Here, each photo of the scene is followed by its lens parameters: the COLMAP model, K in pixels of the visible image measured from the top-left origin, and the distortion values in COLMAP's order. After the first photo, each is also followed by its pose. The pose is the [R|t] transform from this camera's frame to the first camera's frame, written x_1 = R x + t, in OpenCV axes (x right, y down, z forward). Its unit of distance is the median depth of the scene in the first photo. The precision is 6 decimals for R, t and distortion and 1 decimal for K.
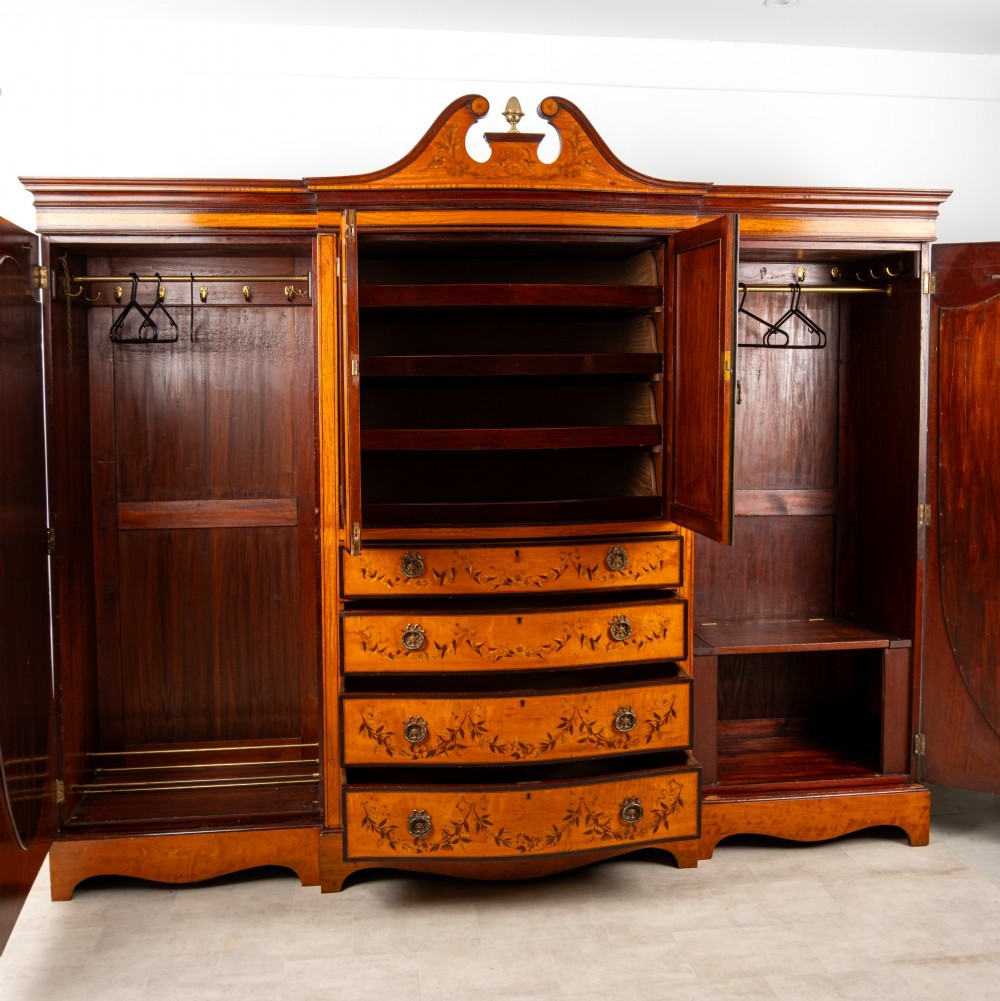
lens RADIAL K [[1140.0, 0, 513.0], [0, 1140.0, 438.6], [0, 0, 1]] dist [-0.049520, 0.030123]
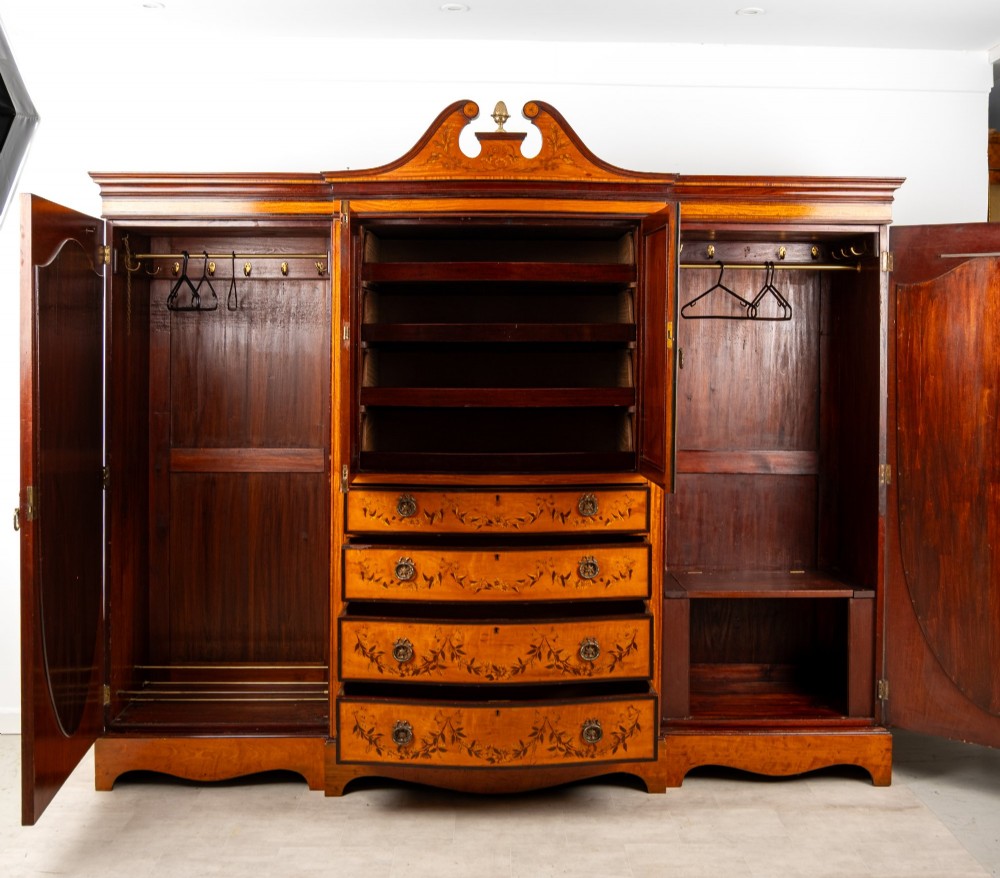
lens RADIAL K [[1140.6, 0, 510.7], [0, 1140.6, 343.2], [0, 0, 1]] dist [-0.044949, 0.019807]
pose [[0.994311, 0.010705, -0.105977, 0.134457], [-0.016803, 0.998243, -0.056821, 0.010833], [0.105182, 0.058278, 0.992744, -0.135111]]
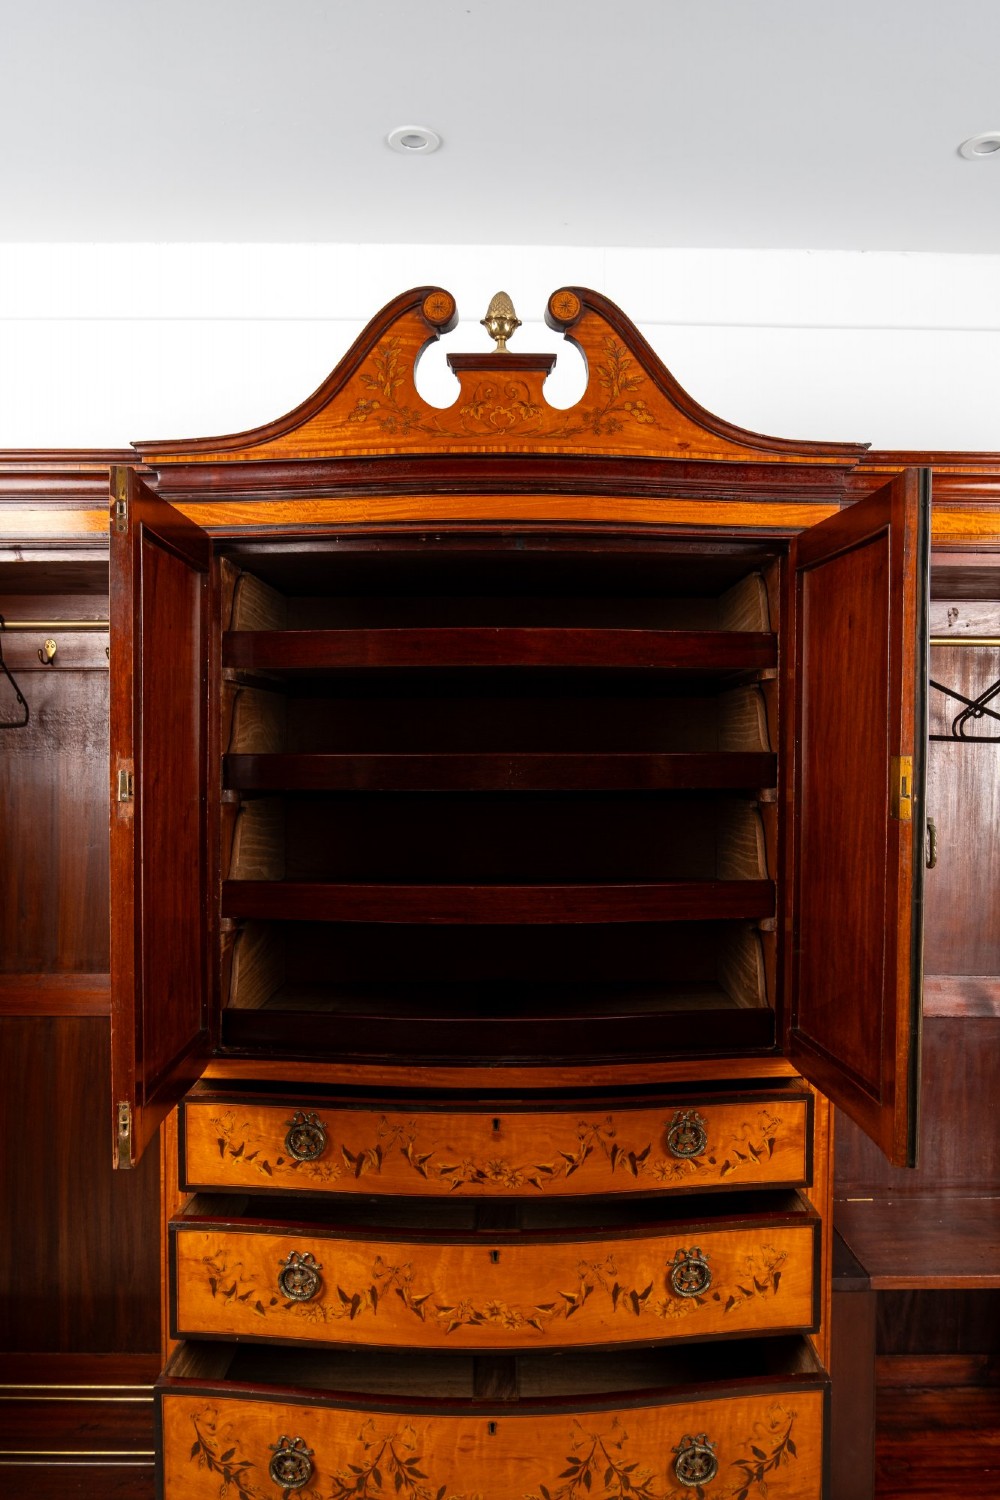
lens RADIAL K [[1146.9, 0, 515.0], [0, 1146.9, 754.7], [0, 0, 1]] dist [-0.035537, 0.003751]
pose [[0.993024, 0.008466, -0.117605, 0.073744], [-0.014861, 0.998452, -0.053602, -0.044210], [0.116969, 0.054975, 0.991613, 0.453827]]
